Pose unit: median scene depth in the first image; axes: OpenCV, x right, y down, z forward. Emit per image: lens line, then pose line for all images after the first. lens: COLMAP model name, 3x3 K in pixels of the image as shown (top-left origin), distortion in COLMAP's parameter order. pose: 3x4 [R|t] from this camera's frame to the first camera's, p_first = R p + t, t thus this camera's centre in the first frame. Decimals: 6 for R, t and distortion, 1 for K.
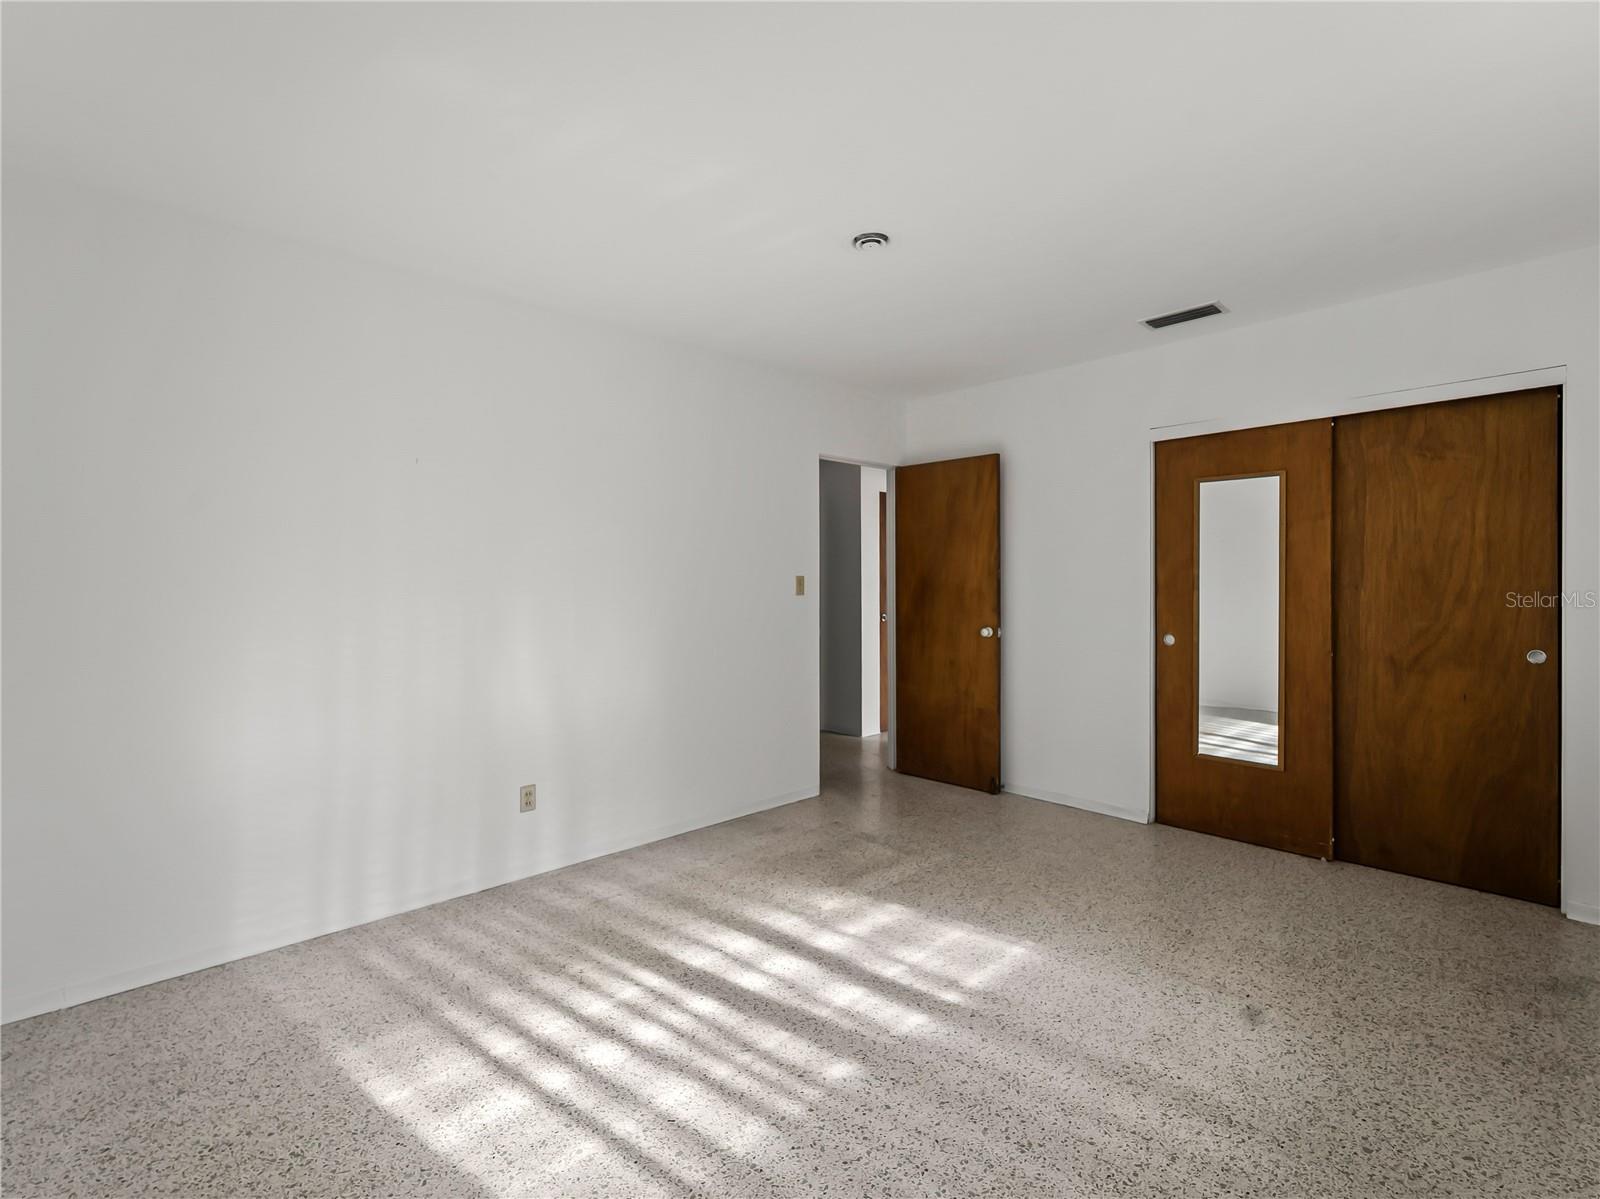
lens RADIAL K [[718.8, 0, 807.9], [0, 718.8, 607.2], [0, 0, 1]] dist [-0.002183, -0.001431]
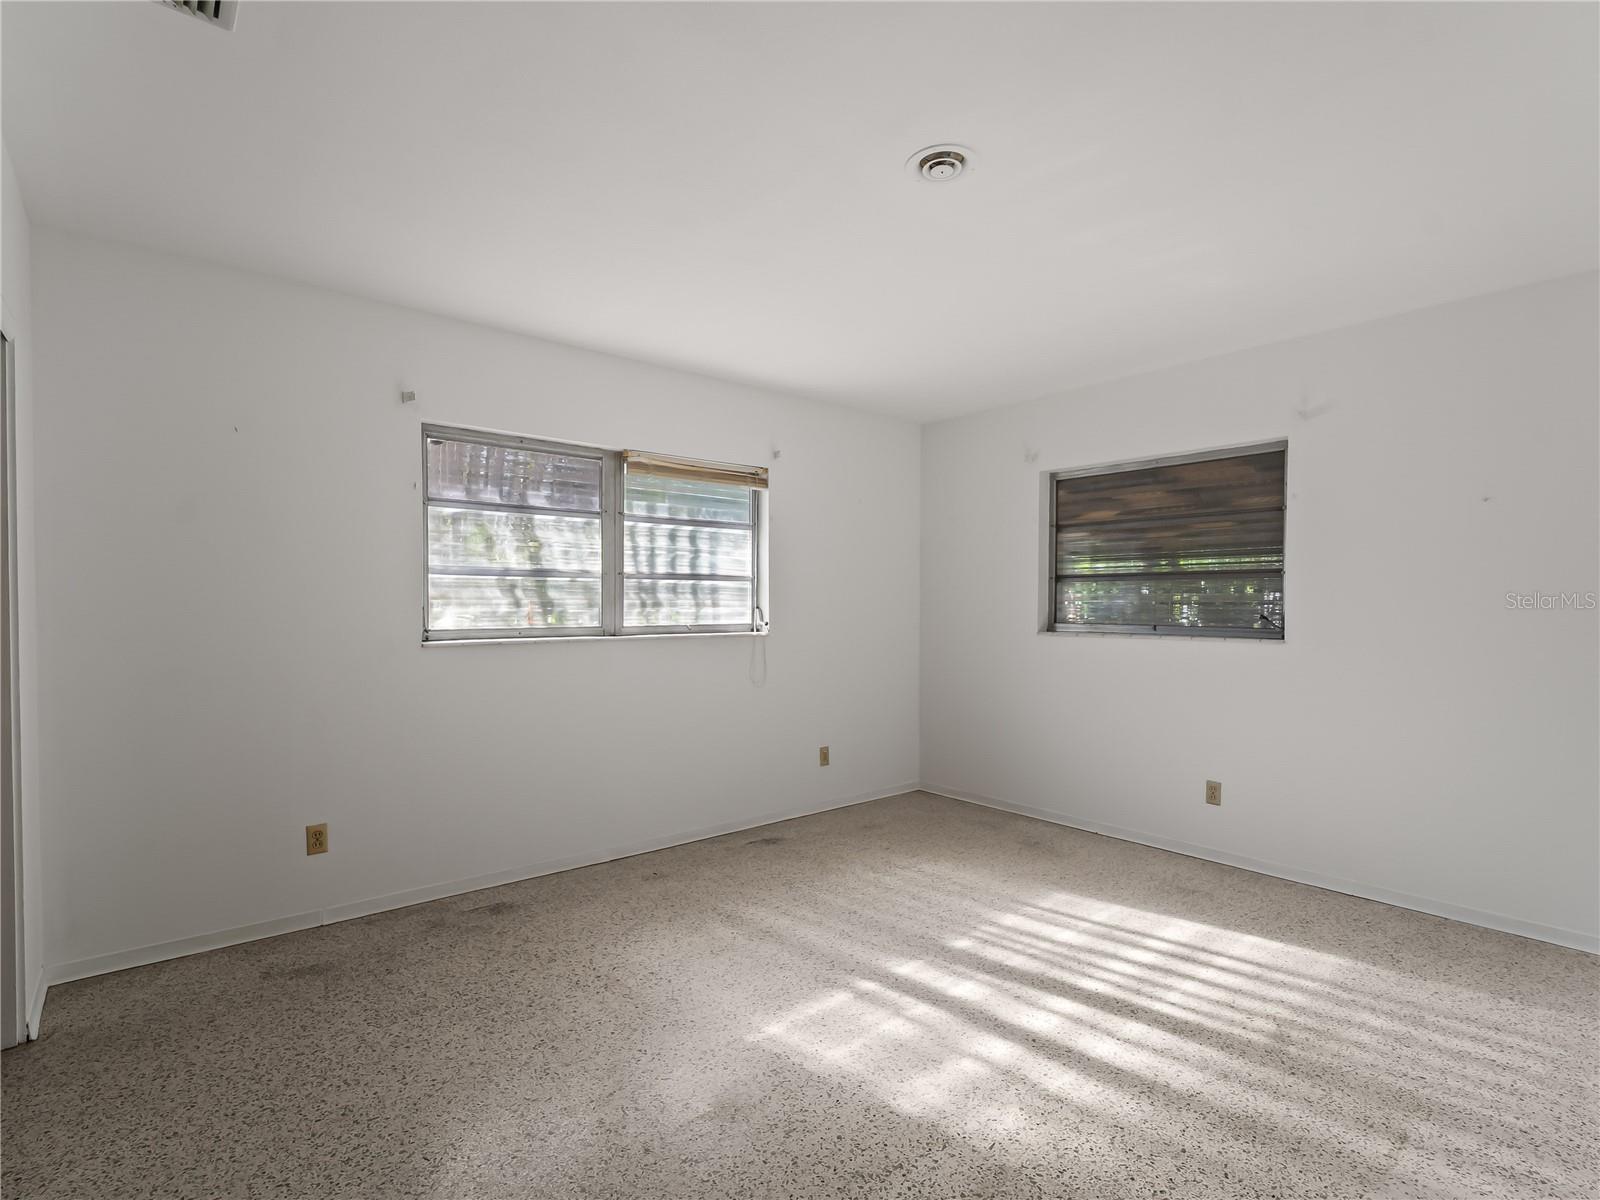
lens RADIAL K [[718.8, 0, 807.9], [0, 718.8, 607.7], [0, 0, 1]] dist [-0.002183, -0.001431]
pose [[-0.996855, -0.000900, 0.079243, 0.199412], [0.002865, 0.998873, 0.047383, -0.082612], [-0.079196, 0.047461, -0.995729, 2.051929]]
